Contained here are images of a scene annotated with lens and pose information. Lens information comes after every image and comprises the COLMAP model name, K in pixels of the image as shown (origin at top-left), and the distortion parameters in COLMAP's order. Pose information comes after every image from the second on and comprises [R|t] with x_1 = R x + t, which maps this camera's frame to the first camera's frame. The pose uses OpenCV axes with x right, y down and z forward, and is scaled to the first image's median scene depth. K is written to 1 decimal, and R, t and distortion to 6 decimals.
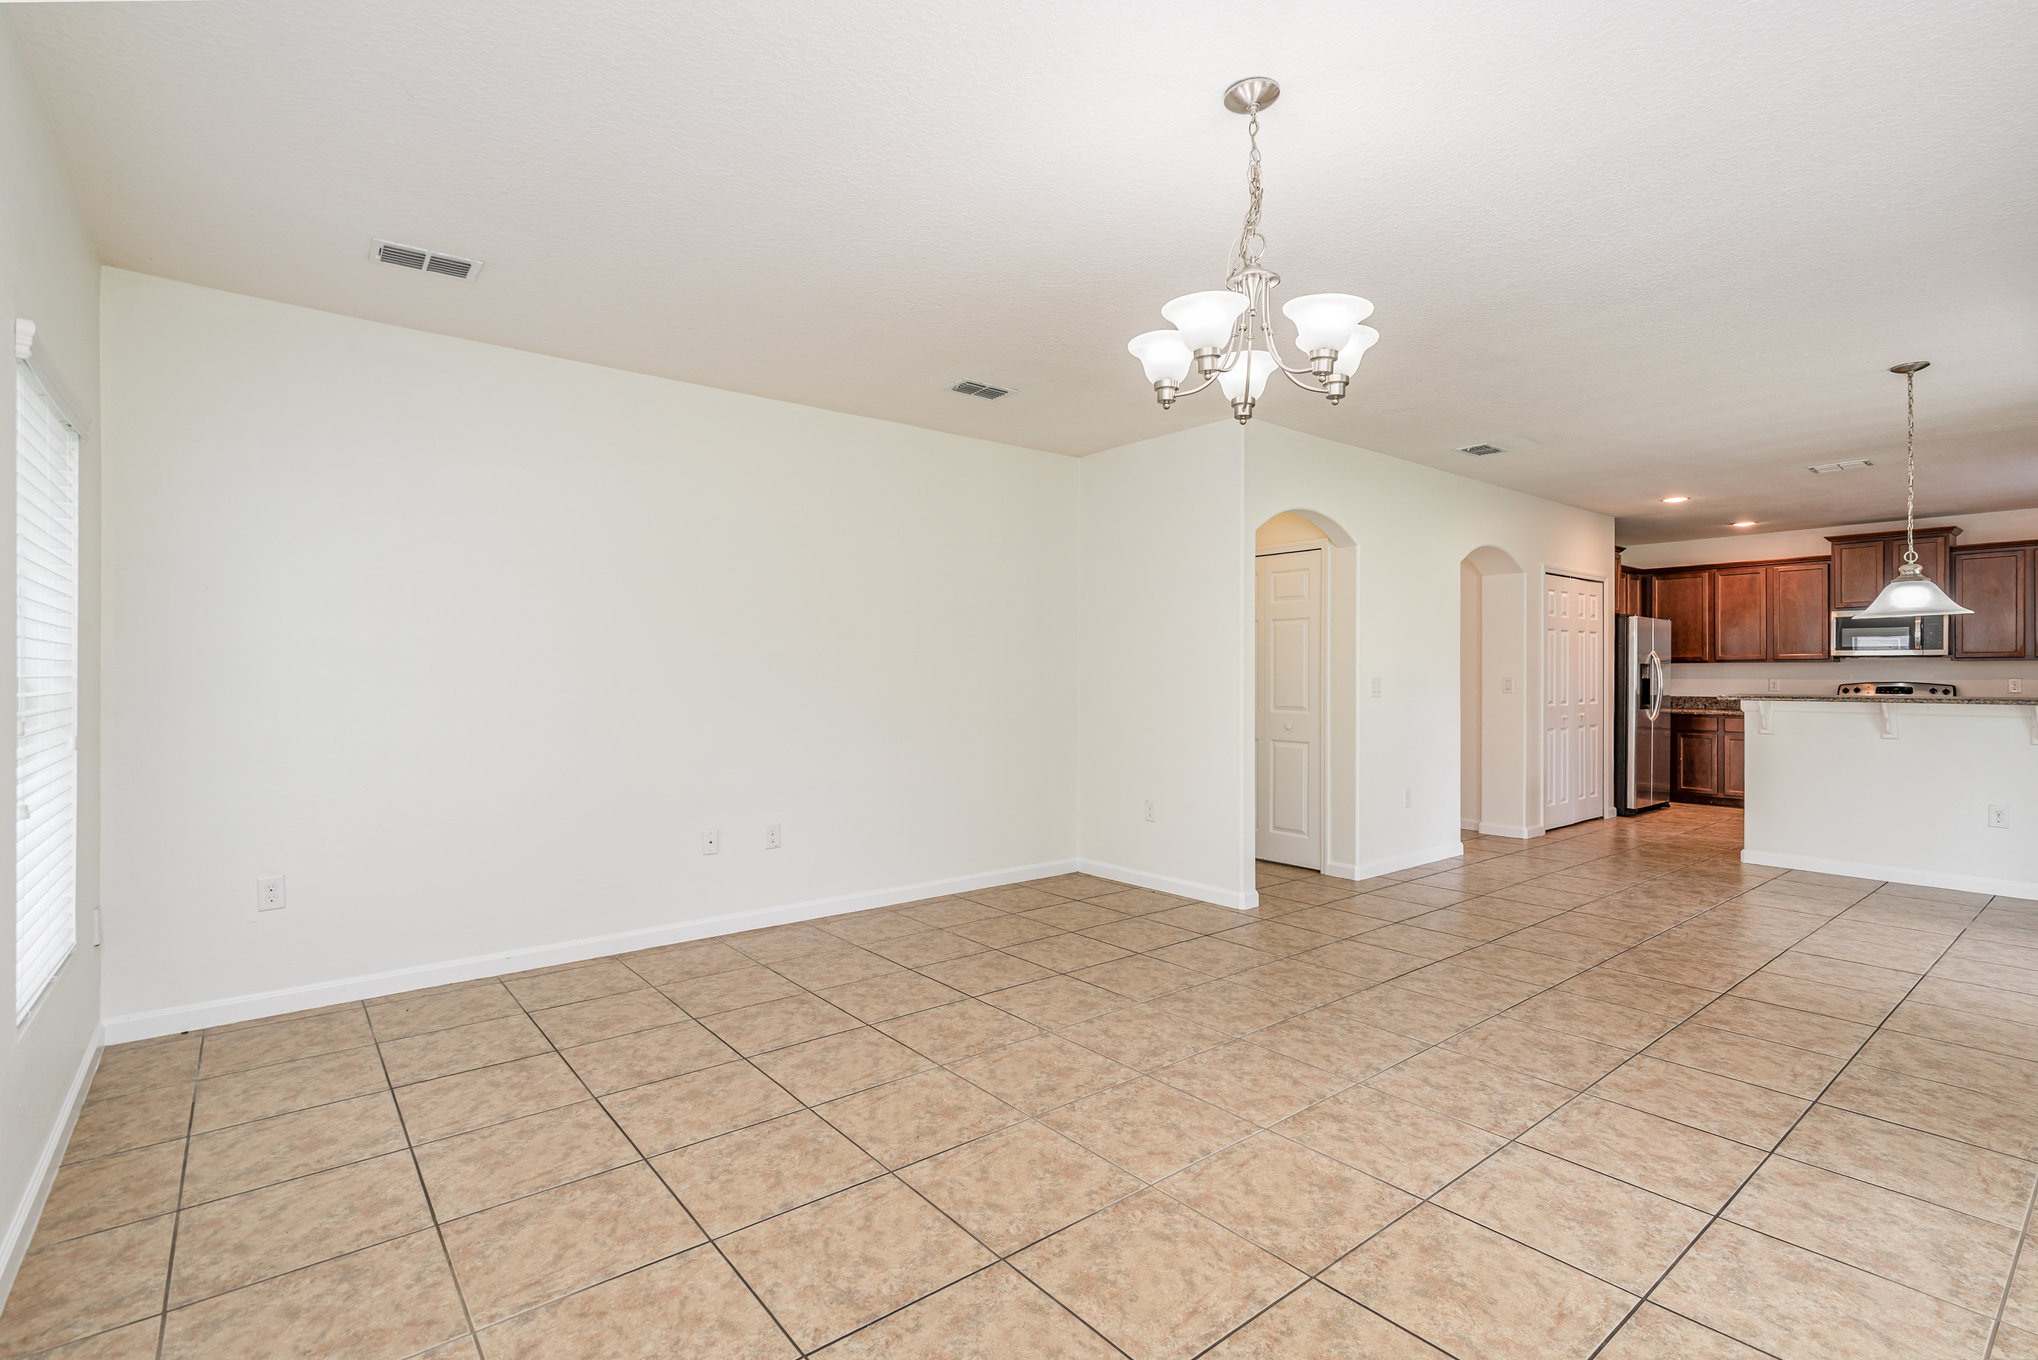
lens RADIAL K [[940.4, 0, 1032.4], [0, 940.4, 671.7], [0, 0, 1]] dist [-0.001111, -0.003140]
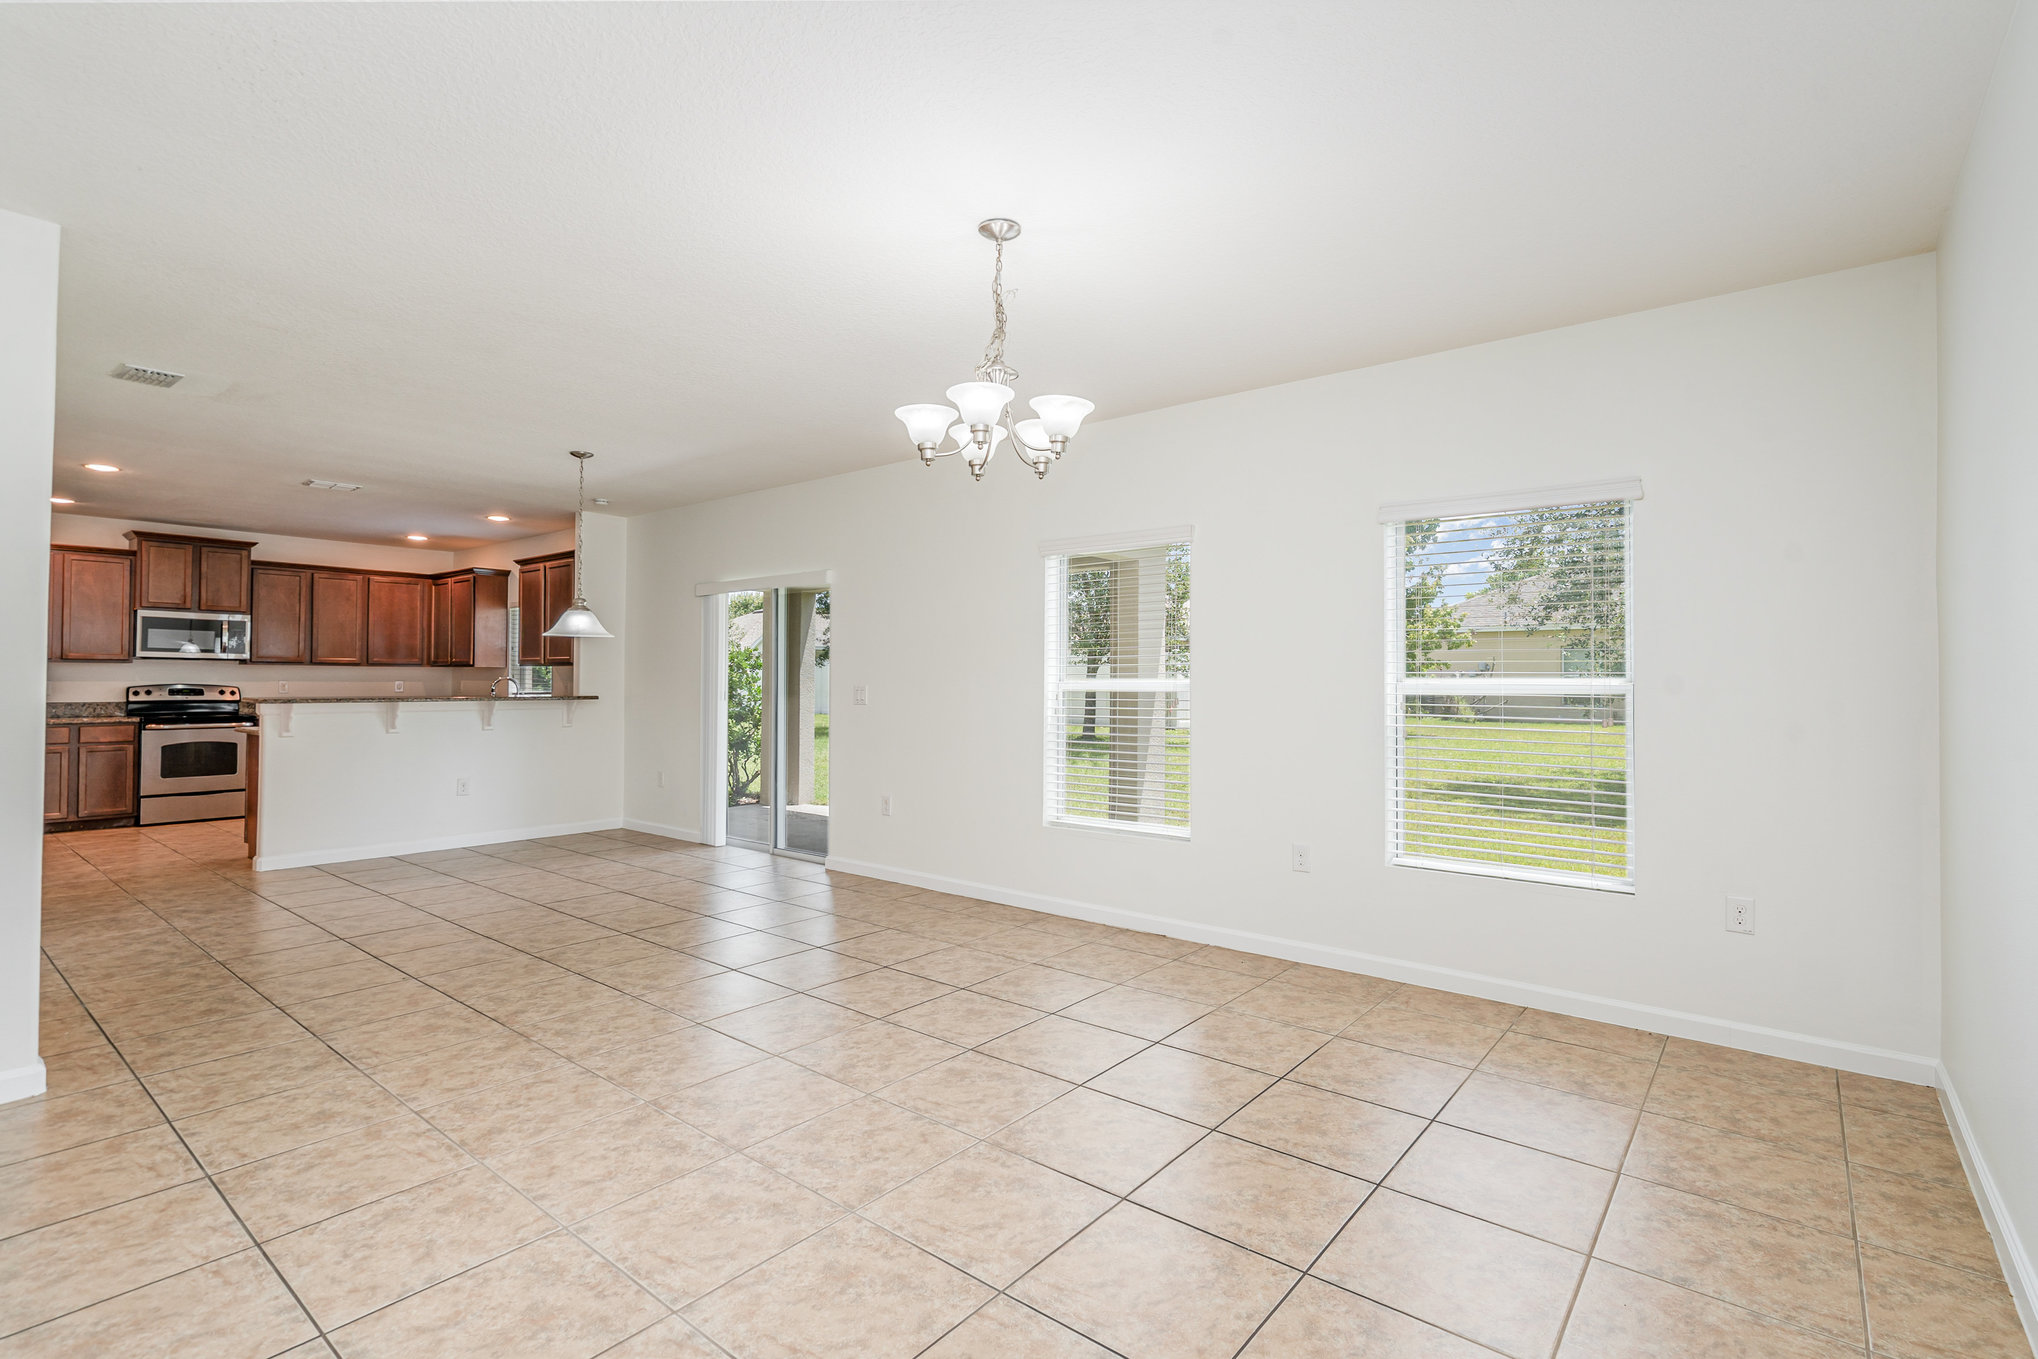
lens RADIAL K [[940.4, 0, 1026.3], [0, 940.4, 667.0], [0, 0, 1]] dist [-0.001111, -0.003140]
pose [[-0.196232, 0.014083, 0.980456, -0.283323], [-0.009157, 0.999827, -0.016194, 0.000705], [-0.980515, -0.012155, -0.196069, 0.337172]]
